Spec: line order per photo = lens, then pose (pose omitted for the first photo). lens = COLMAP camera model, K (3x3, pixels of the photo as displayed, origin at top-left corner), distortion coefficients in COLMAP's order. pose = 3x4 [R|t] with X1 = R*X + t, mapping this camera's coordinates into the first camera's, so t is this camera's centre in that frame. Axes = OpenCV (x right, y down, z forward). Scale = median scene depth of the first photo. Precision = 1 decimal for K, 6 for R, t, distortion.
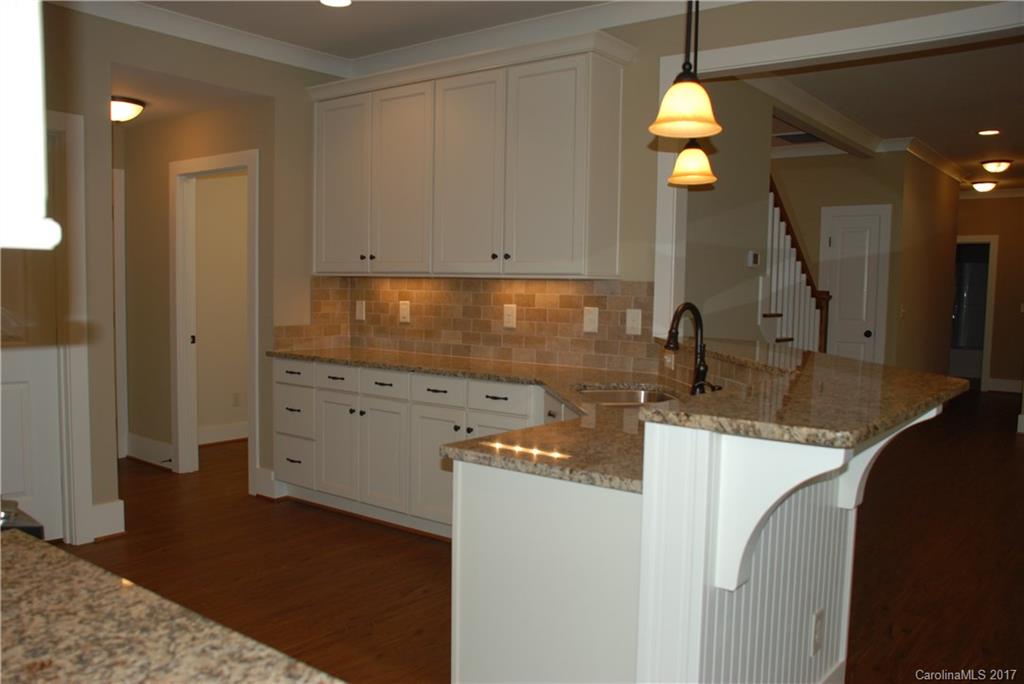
lens RADIAL K [[862.0, 0, 512.0], [0, 862.0, 342.0], [0, 0, 1]] dist [0.000352, 0.004888]
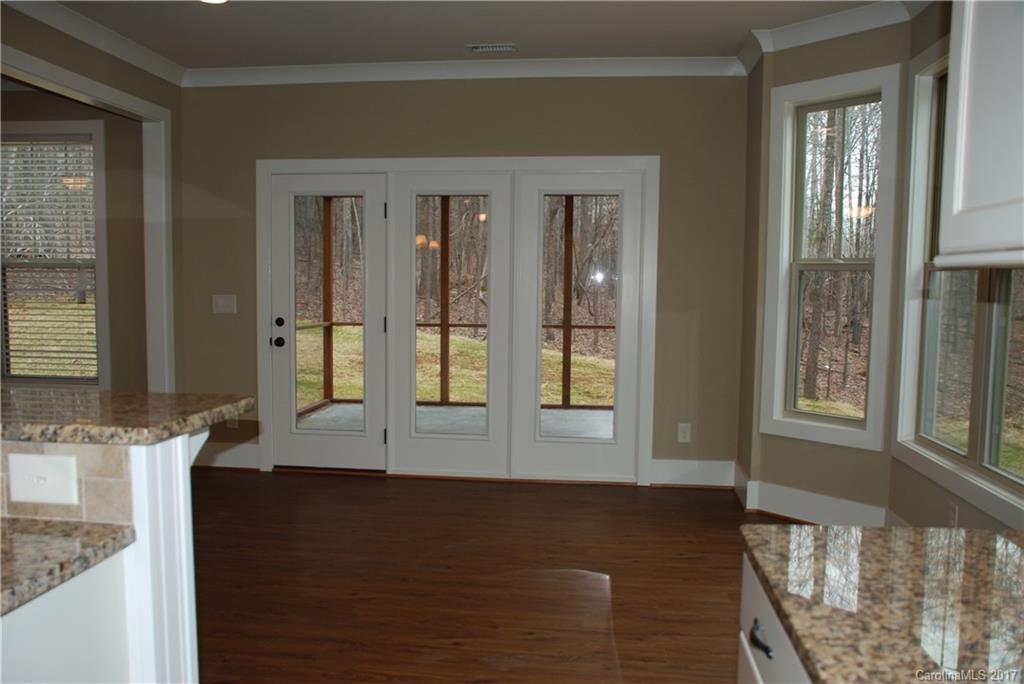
lens RADIAL K [[786.9, 0, 512.0], [0, 786.9, 342.0], [0, 0, 1]] dist [-0.001020, -0.001657]
pose [[-0.510575, -0.085620, 0.855560, -0.967786], [0.033997, 0.992241, 0.119587, -0.117102], [-0.859161, 0.090145, -0.503703, 1.677869]]
